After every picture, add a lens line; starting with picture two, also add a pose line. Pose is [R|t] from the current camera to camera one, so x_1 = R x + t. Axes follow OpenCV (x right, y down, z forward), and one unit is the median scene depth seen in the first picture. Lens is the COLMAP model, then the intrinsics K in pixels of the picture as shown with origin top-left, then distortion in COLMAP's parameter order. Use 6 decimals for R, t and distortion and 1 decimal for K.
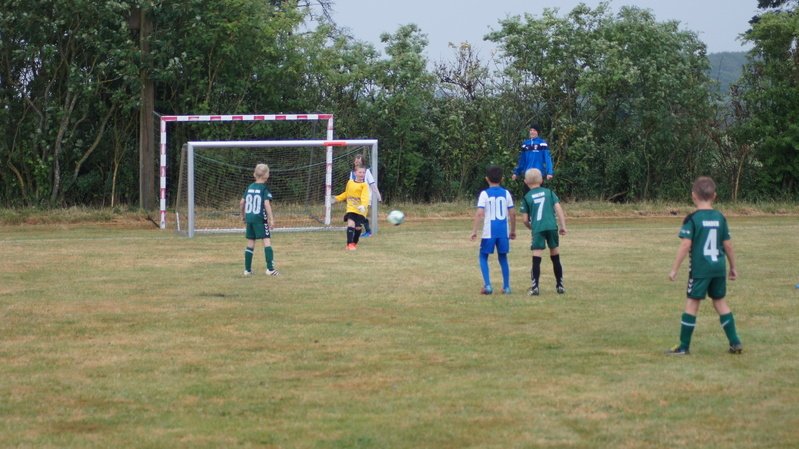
lens RADIAL K [[2586.1, 0, 405.7], [0, 2586.1, 229.7], [0, 0, 1]] dist [-0.189829, 0.000000]
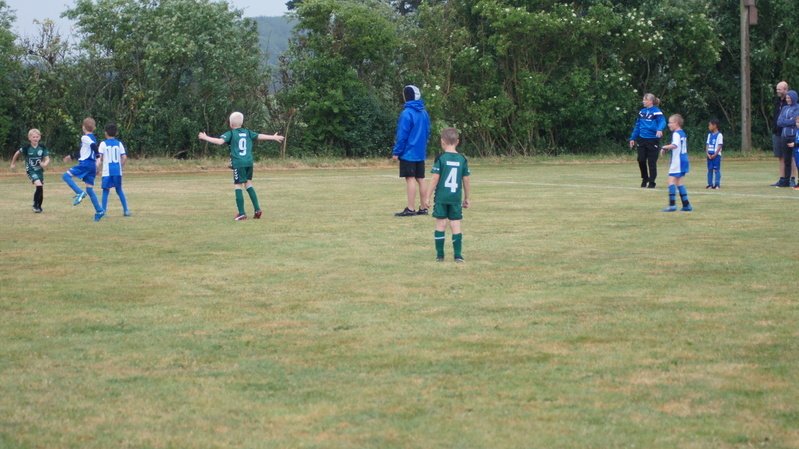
lens RADIAL K [[2586.1, 0, 399.0], [0, 2586.1, 224.9], [0, 0, 1]] dist [-0.189829, 0.000000]
pose [[0.984304, -0.010592, 0.176161, -0.025459], [0.008520, 0.999885, 0.012516, 0.005357], [-0.176273, -0.010819, 0.984282, -0.148163]]
